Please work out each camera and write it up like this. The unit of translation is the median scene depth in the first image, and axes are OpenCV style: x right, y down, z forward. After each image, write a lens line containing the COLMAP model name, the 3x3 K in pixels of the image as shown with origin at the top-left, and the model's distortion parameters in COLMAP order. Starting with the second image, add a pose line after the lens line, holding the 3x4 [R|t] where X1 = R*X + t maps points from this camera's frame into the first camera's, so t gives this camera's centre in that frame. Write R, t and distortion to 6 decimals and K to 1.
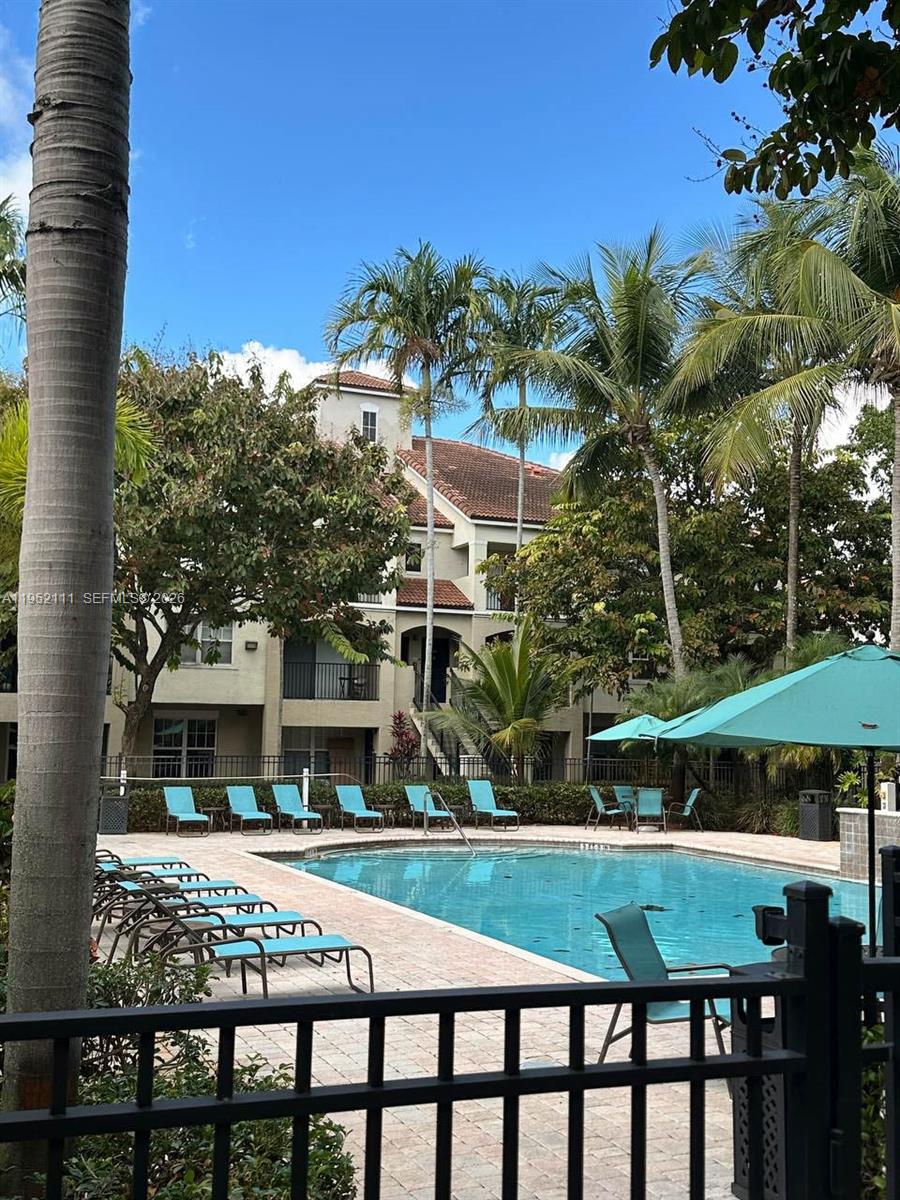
lens RADIAL K [[1391.8, 0, 450.0], [0, 1391.8, 600.0], [0, 0, 1]] dist [0.114466, -0.002920]
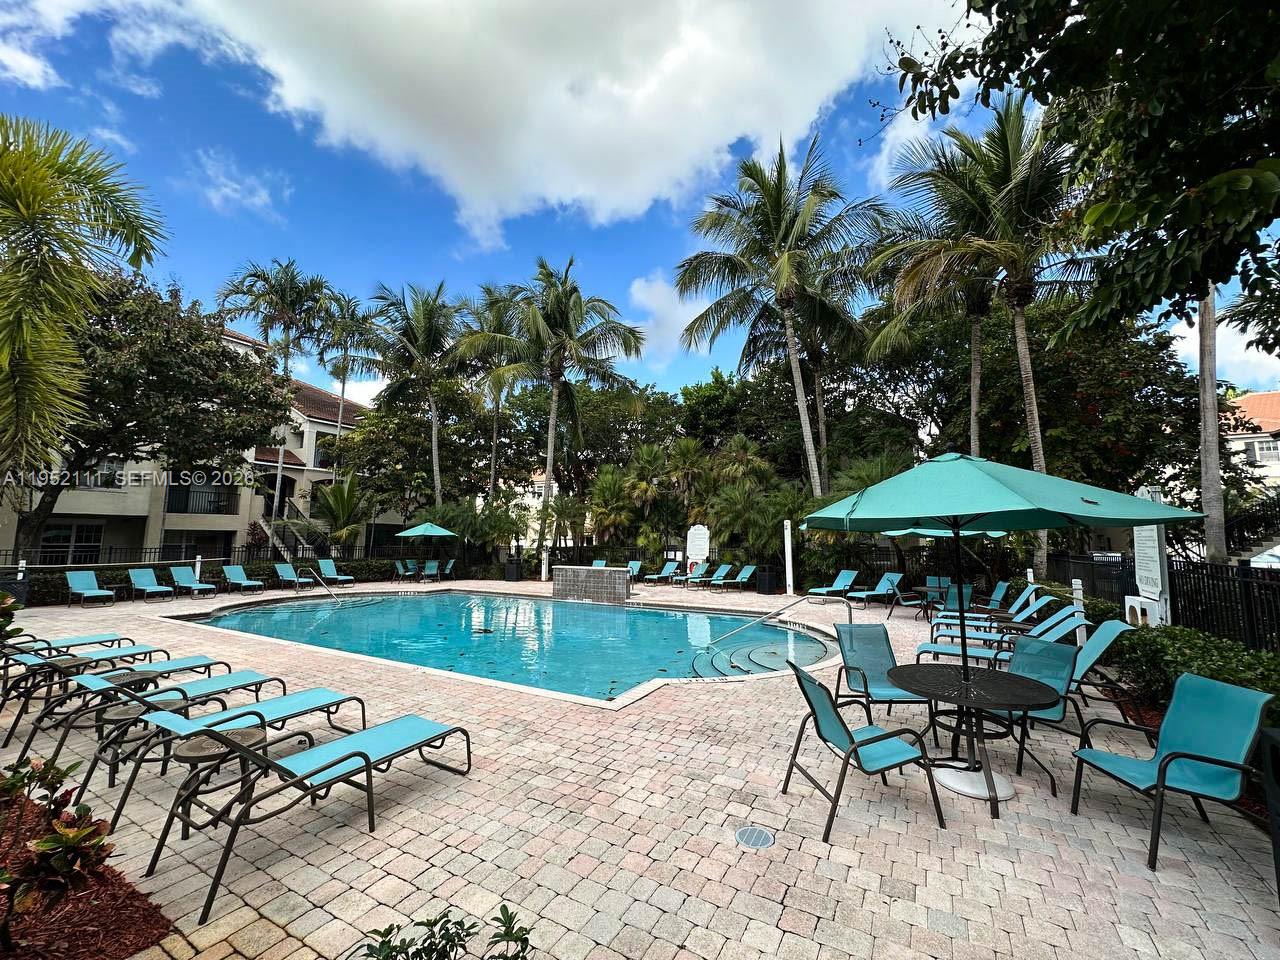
lens RADIAL K [[514.4, 0, 640.0], [0, 514.4, 480.0], [0, 0, 1]] dist [-0.007942, -0.000190]
pose [[0.775625, 0.060922, 0.628247, -0.079907], [-0.052501, 0.998109, -0.031972, 0.028461], [-0.629007, -0.008186, 0.777357, 0.242720]]
